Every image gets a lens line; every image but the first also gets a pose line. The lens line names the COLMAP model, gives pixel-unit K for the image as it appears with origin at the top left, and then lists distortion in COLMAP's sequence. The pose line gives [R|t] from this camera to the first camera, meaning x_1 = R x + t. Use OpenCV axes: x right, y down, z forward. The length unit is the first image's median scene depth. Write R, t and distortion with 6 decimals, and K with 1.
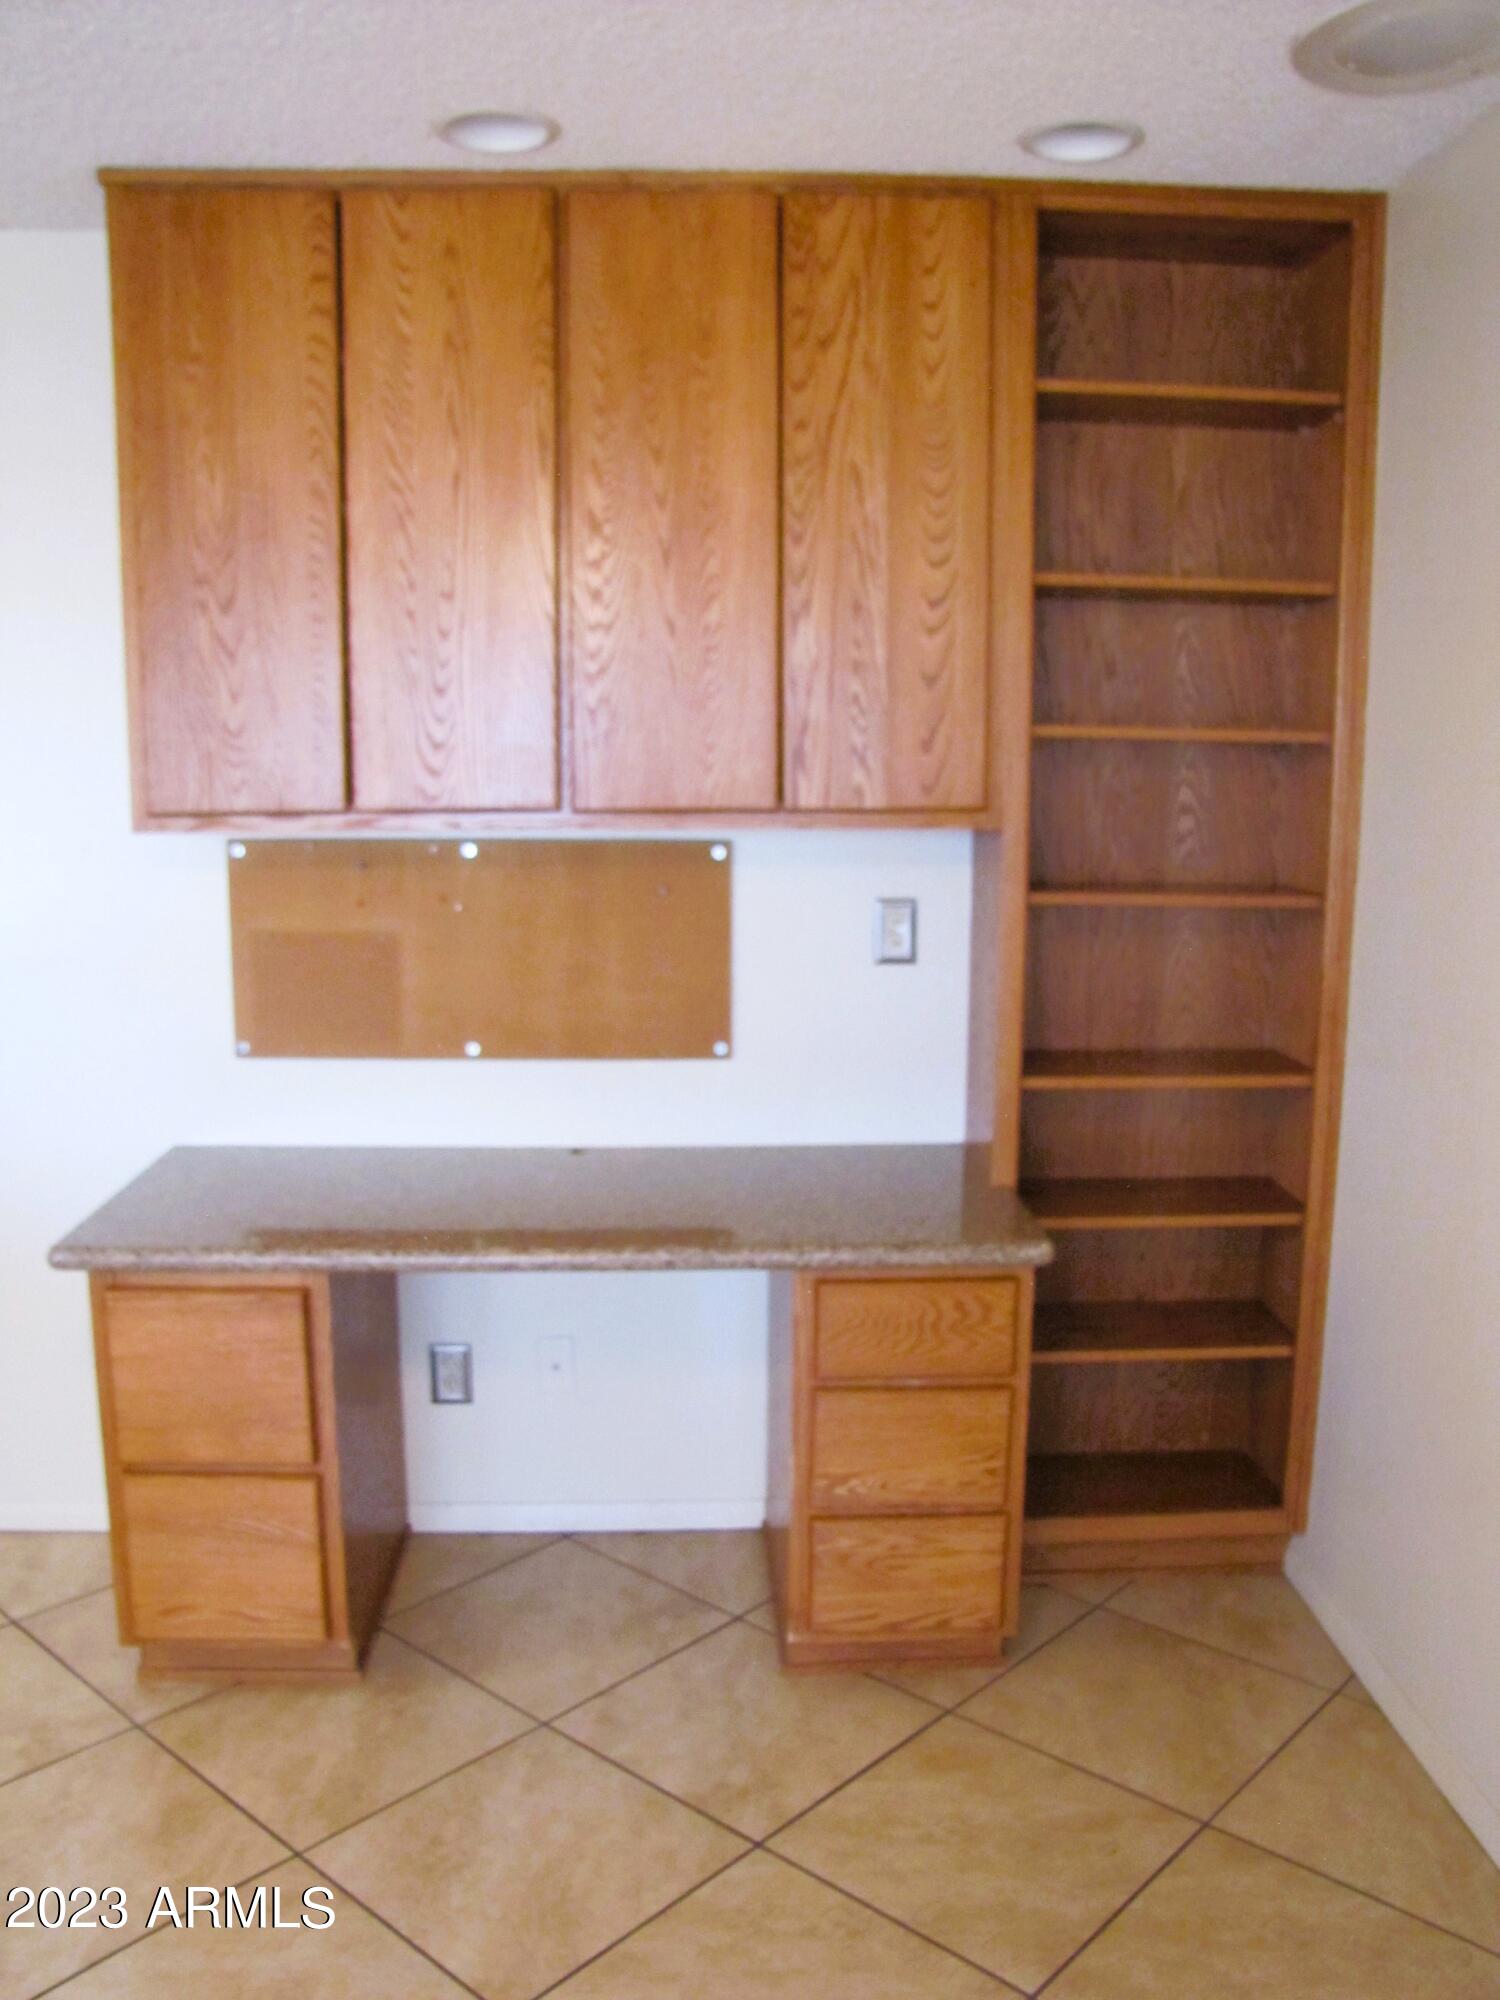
lens RADIAL K [[1696.6, 0, 756.7], [0, 1696.6, 1030.7], [0, 0, 1]] dist [-0.179963, 0.157554]
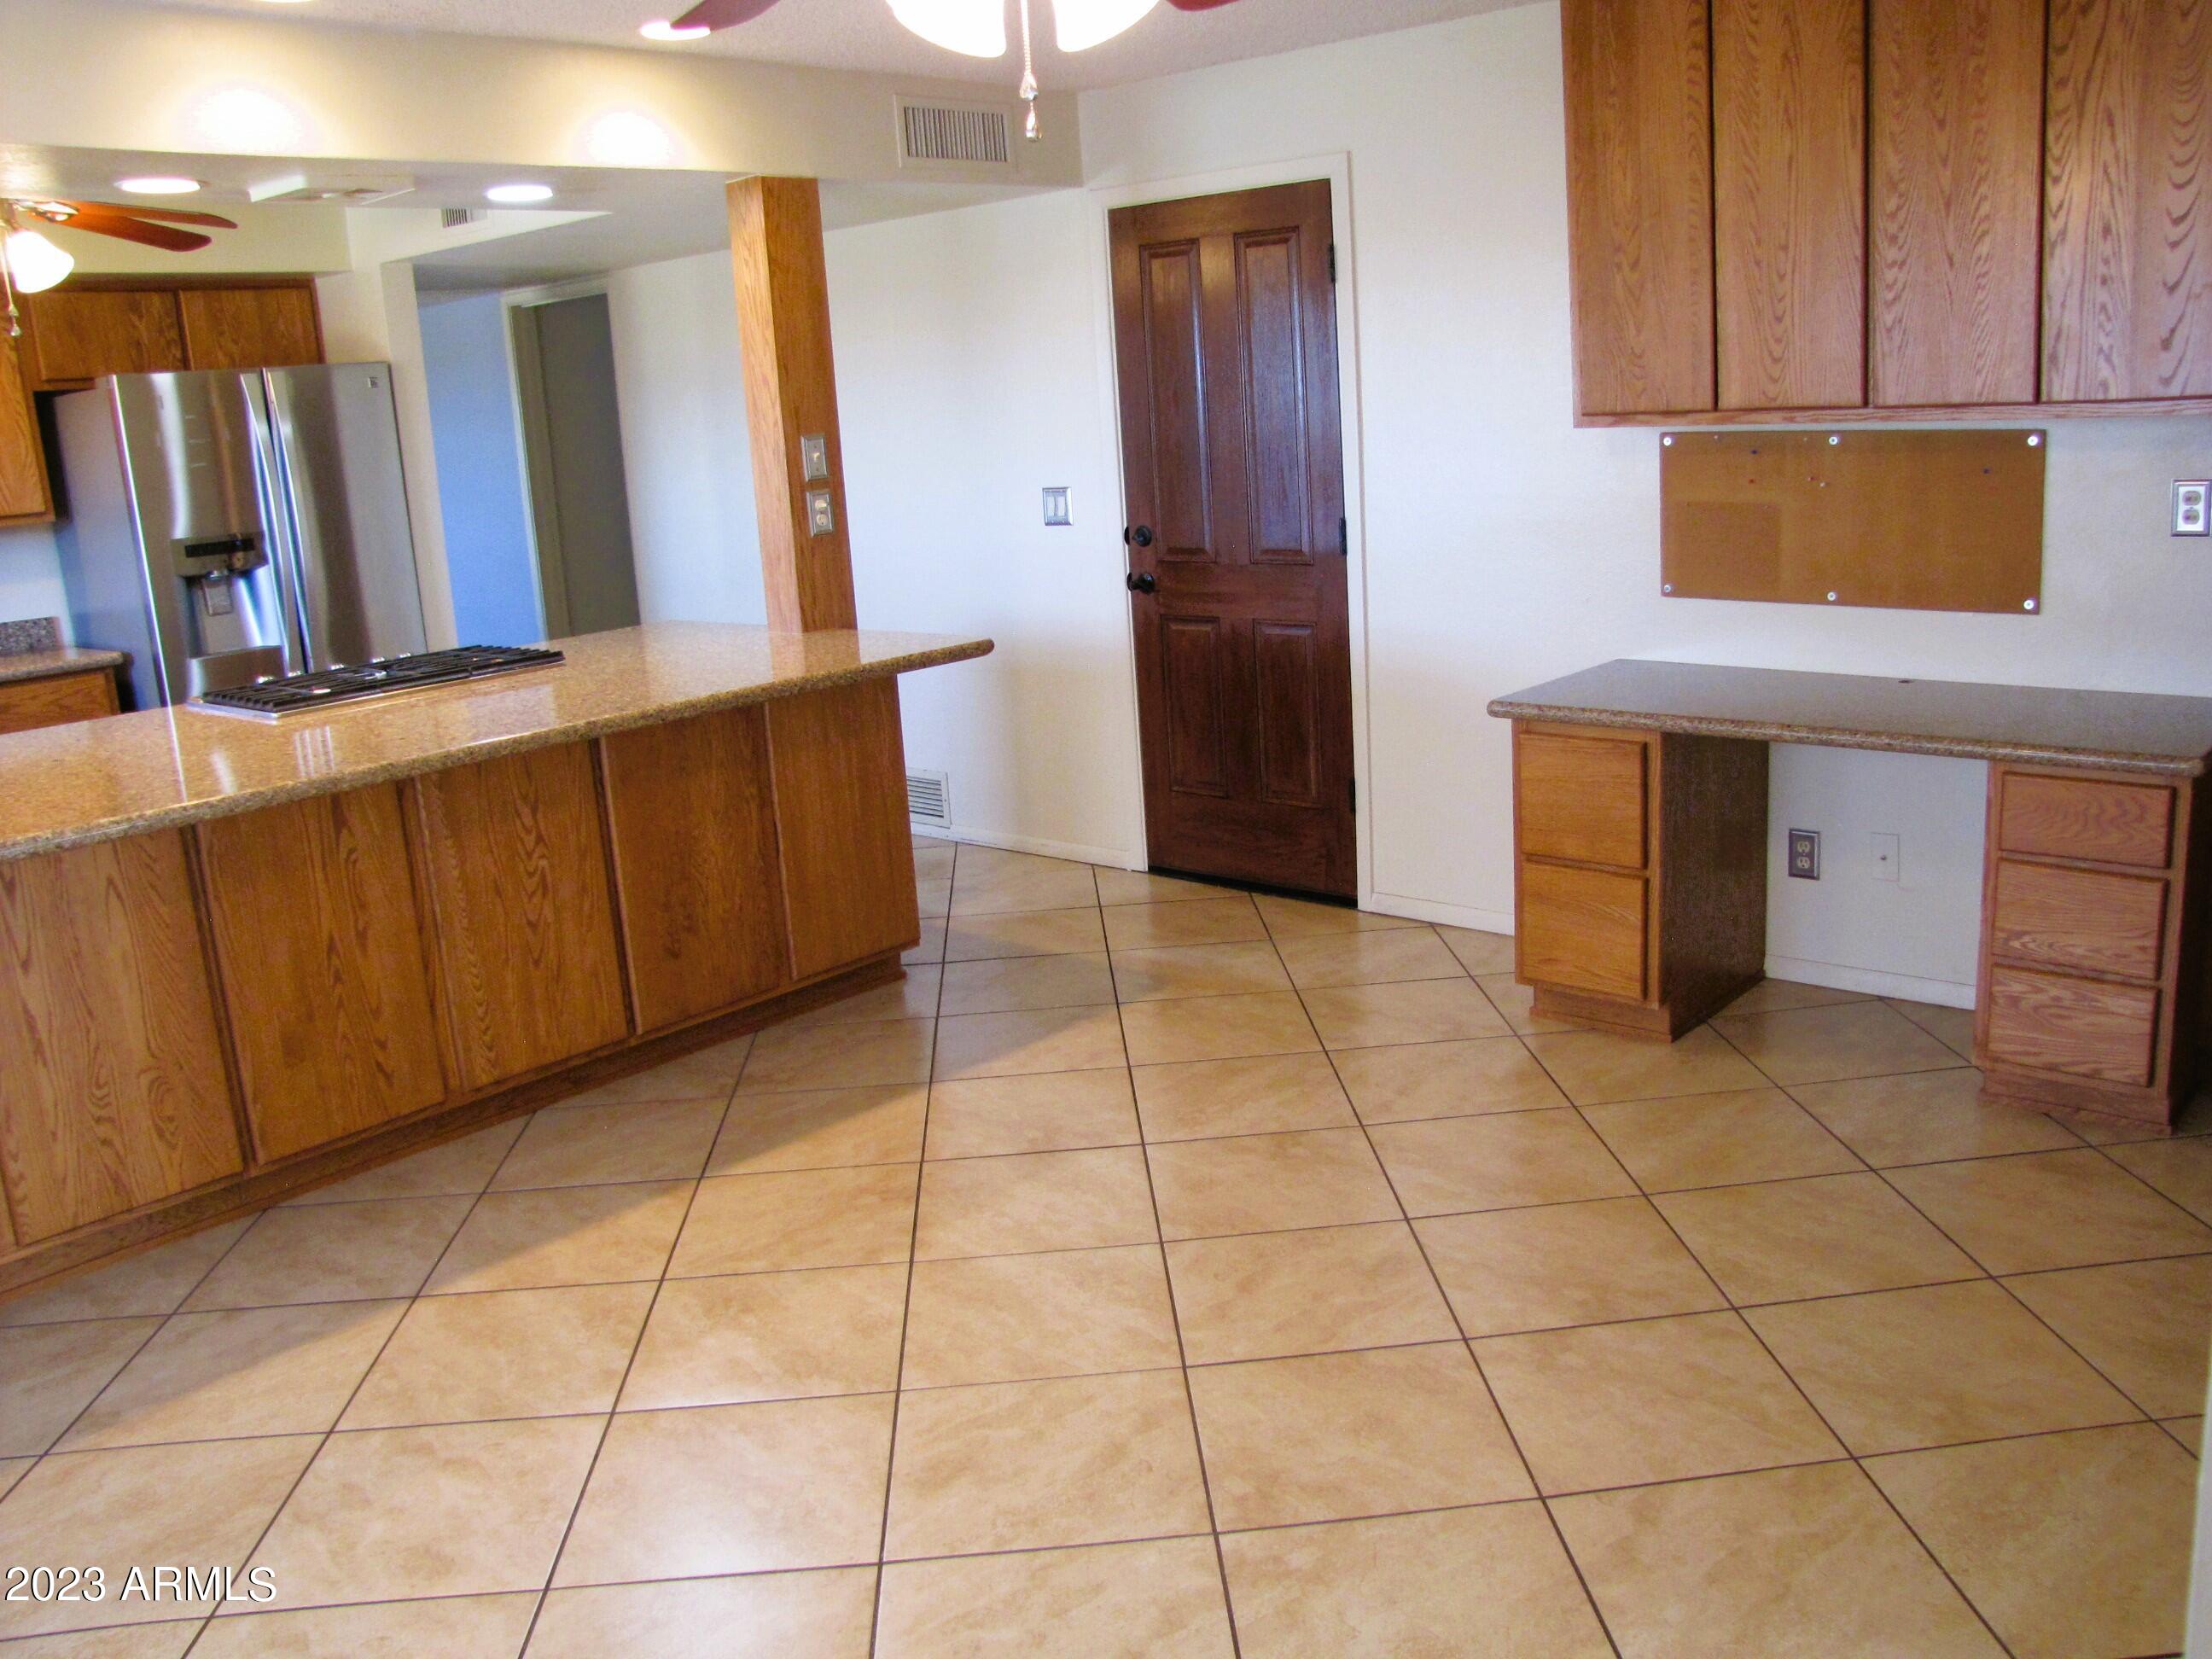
lens RADIAL K [[1863.2, 0, 1135.9], [0, 1863.2, 826.9], [0, 0, 1]] dist [-0.179263, 0.160516]
pose [[0.717791, 0.114199, -0.686830, 0.494784], [-0.055663, 0.992712, 0.106886, 0.078288], [0.694030, -0.038491, 0.718916, -0.433344]]
